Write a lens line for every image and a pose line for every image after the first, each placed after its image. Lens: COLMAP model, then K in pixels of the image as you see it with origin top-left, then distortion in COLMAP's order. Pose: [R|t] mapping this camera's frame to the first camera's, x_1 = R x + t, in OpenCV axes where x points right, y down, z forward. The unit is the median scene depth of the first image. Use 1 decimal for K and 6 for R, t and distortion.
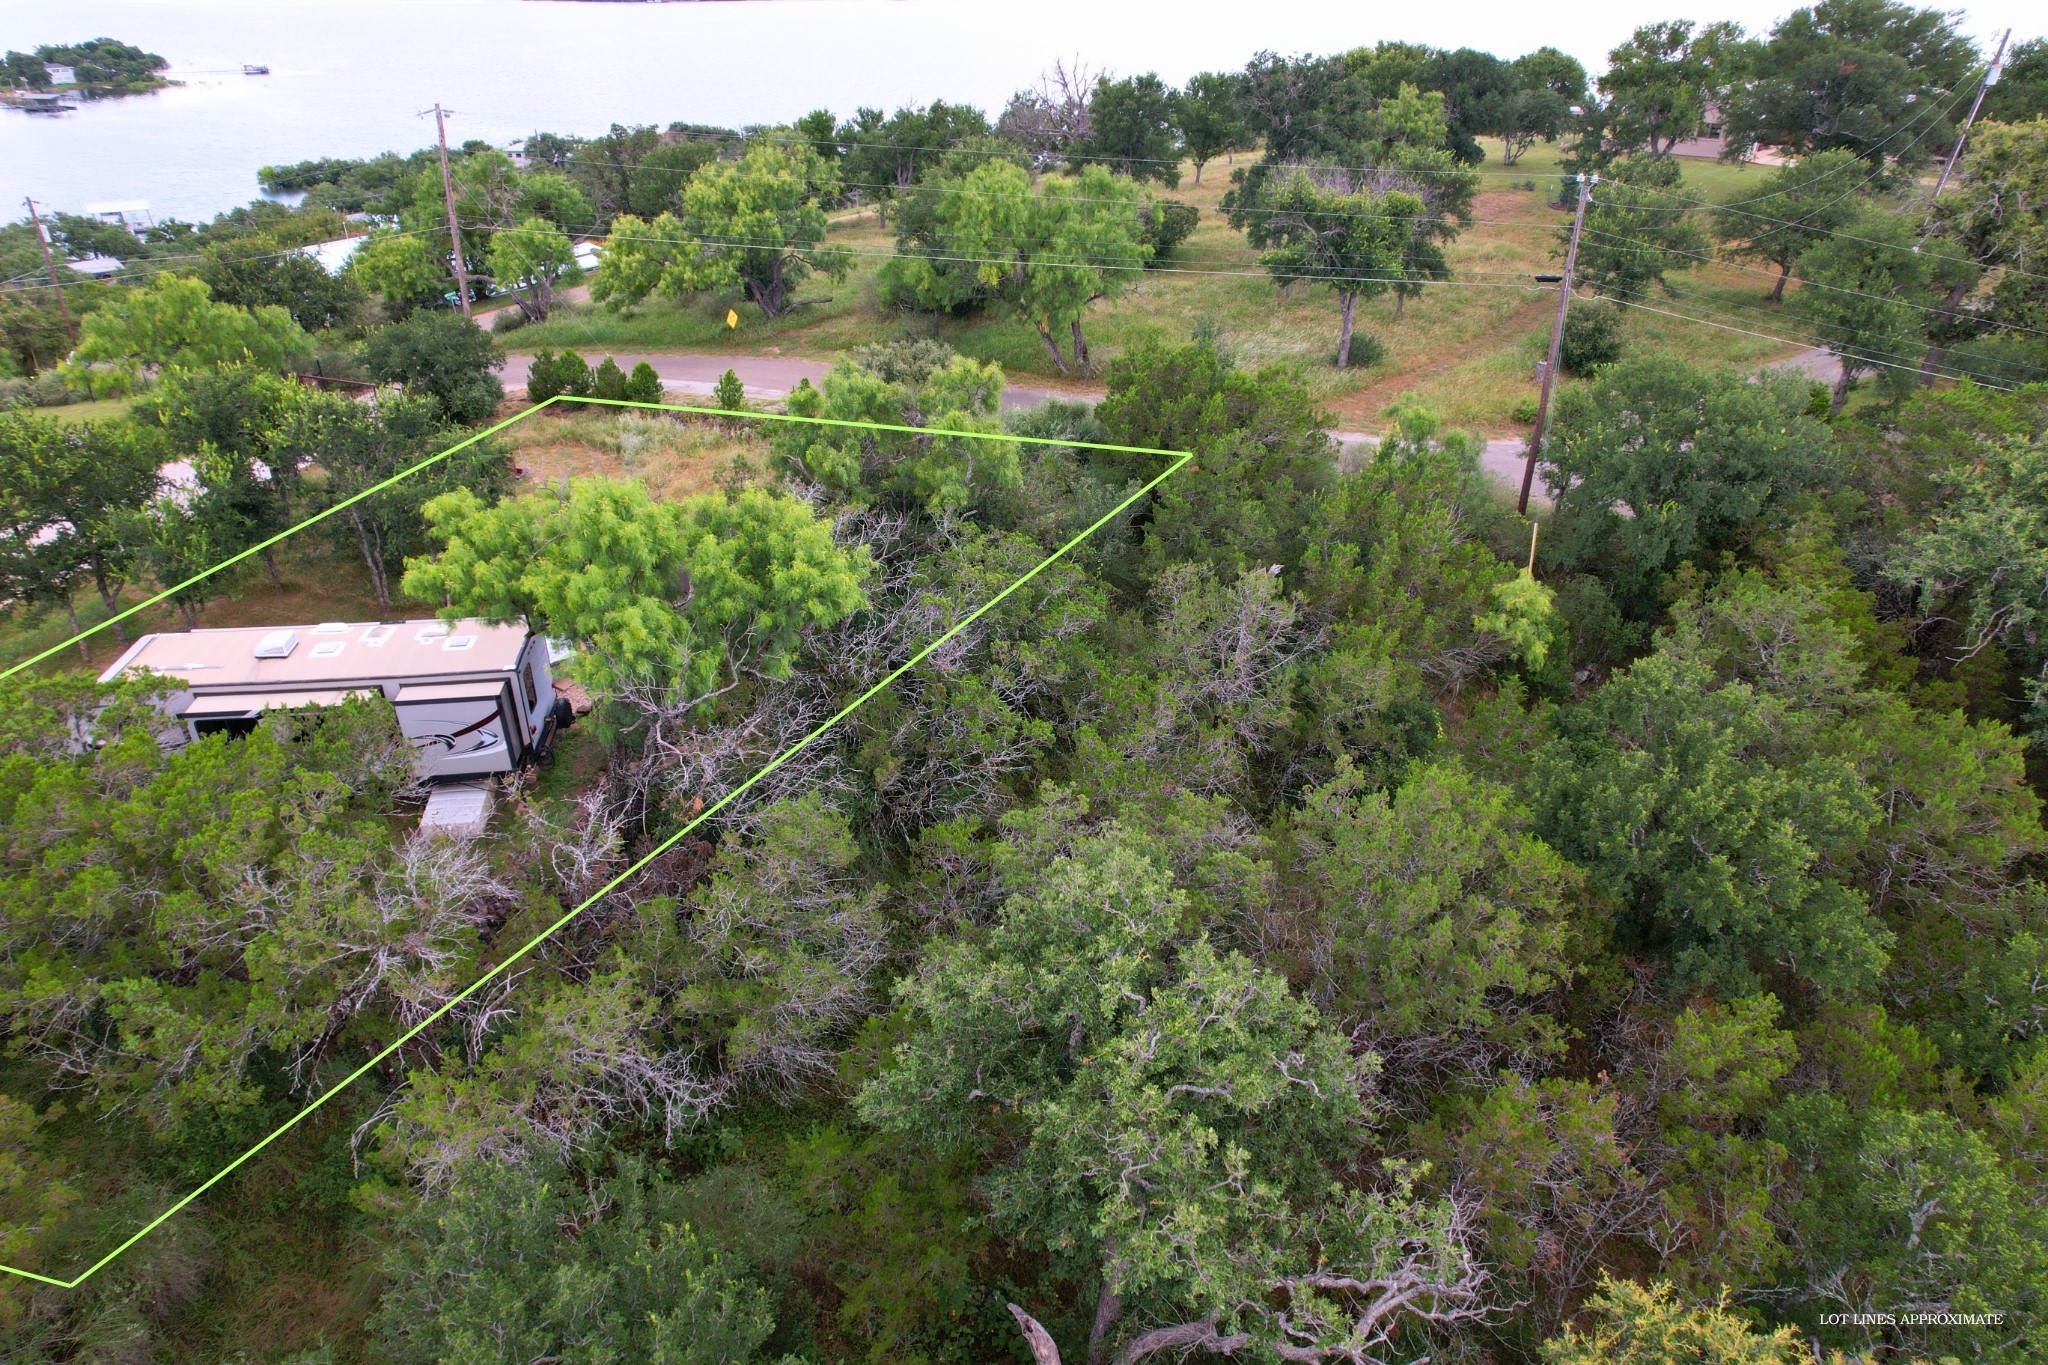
lens RADIAL K [[1322.4, 0, 1014.9], [0, 1322.4, 717.7], [0, 0, 1]] dist [-0.054866, 0.060883]
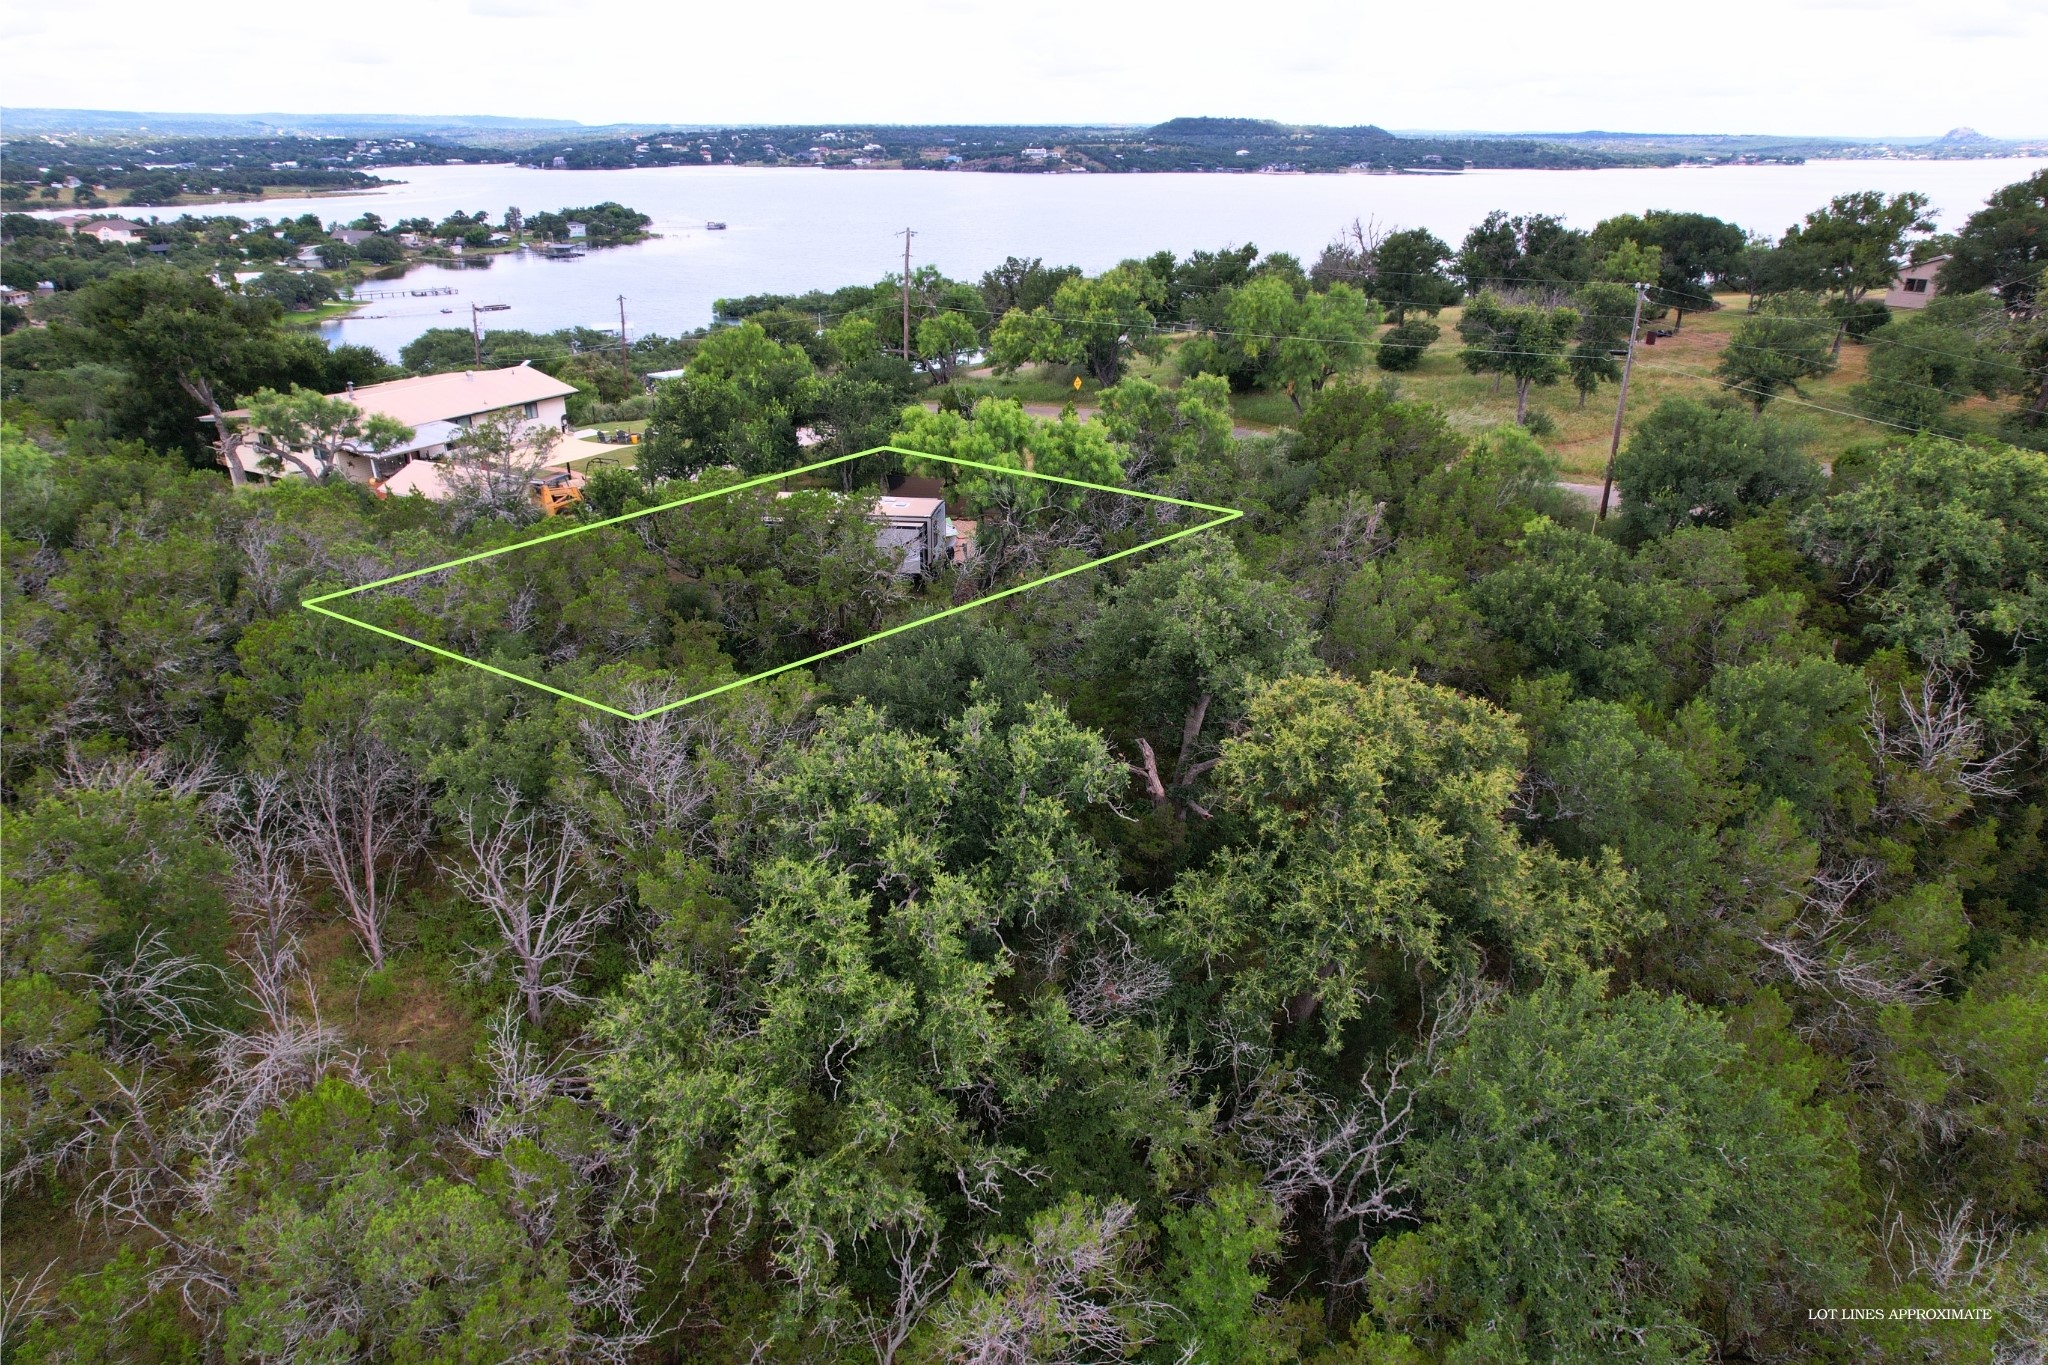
lens RADIAL K [[1324.7, 0, 1020.5], [0, 1324.7, 701.0], [0, 0, 1]] dist [-0.064587, 0.081406]
pose [[0.966704, 0.101887, -0.234741, 0.081746], [-0.129323, 0.986072, -0.104581, 0.166051], [0.220816, 0.131456, 0.966416, -0.296763]]
